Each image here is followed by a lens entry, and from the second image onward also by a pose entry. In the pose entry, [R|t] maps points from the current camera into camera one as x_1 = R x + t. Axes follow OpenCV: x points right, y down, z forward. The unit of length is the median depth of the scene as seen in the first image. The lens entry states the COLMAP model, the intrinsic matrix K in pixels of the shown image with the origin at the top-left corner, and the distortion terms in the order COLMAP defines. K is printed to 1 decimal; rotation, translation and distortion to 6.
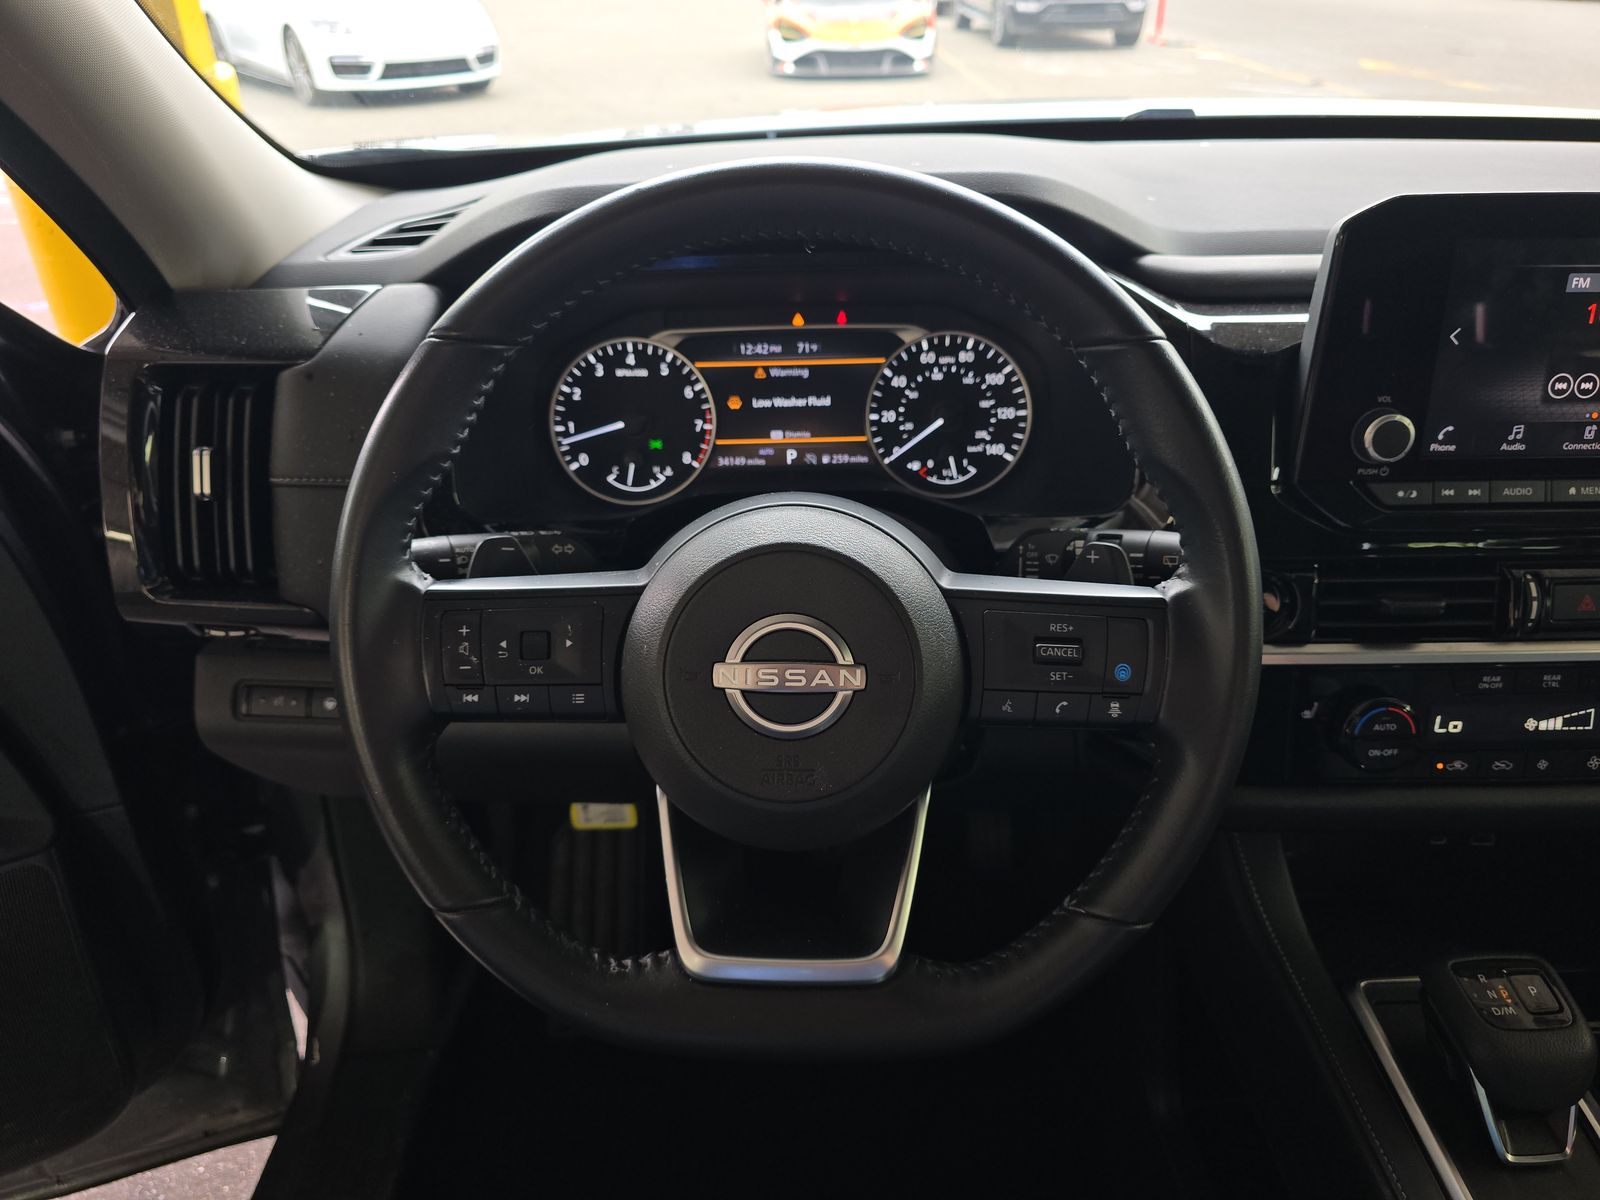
lens RADIAL K [[1056.5, 0, 800.0], [0, 1056.5, 600.0], [0, 0, 1]] dist [0.050092, -0.069882]
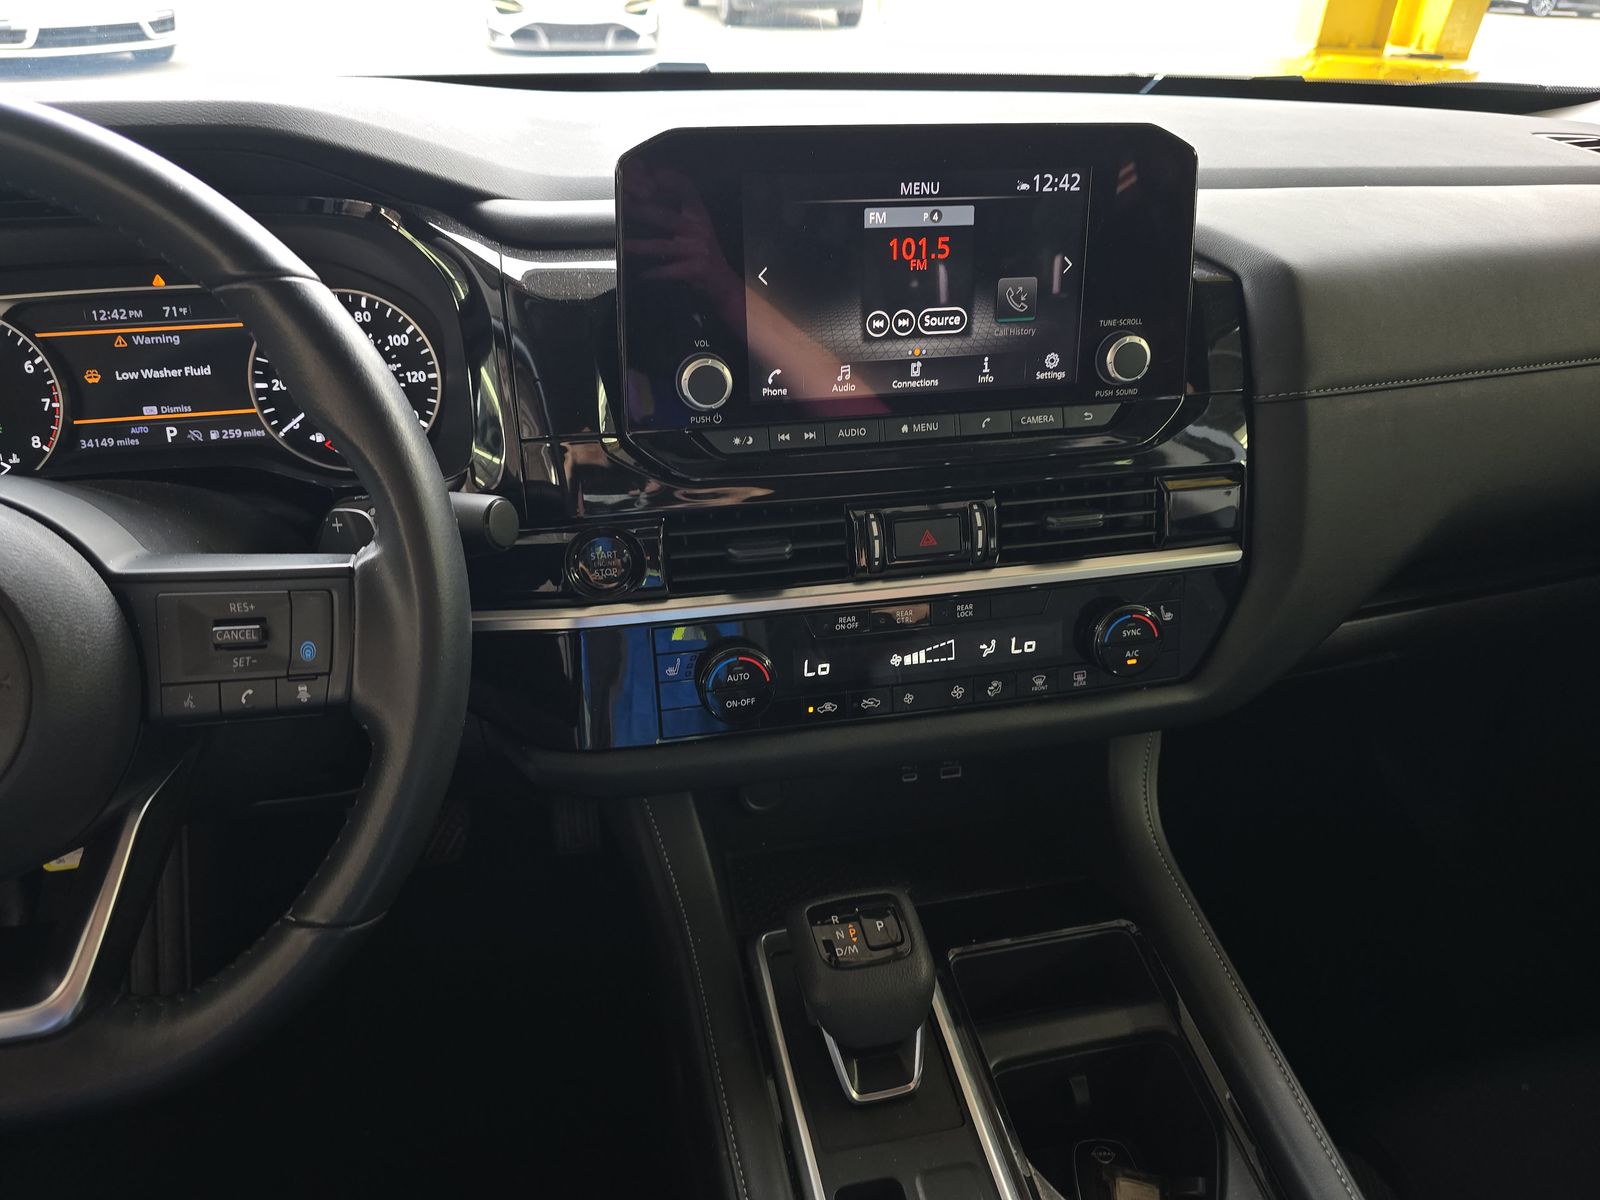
lens RADIAL K [[1033.2, 0, 800.0], [0, 1033.2, 600.0], [0, 0, 1]] dist [0.043157, -0.034937]
pose [[0.981220, -0.080478, 0.175302, 0.352647], [0.076470, 0.996635, 0.029512, 0.018903], [-0.177087, -0.015552, 0.984072, 0.034915]]
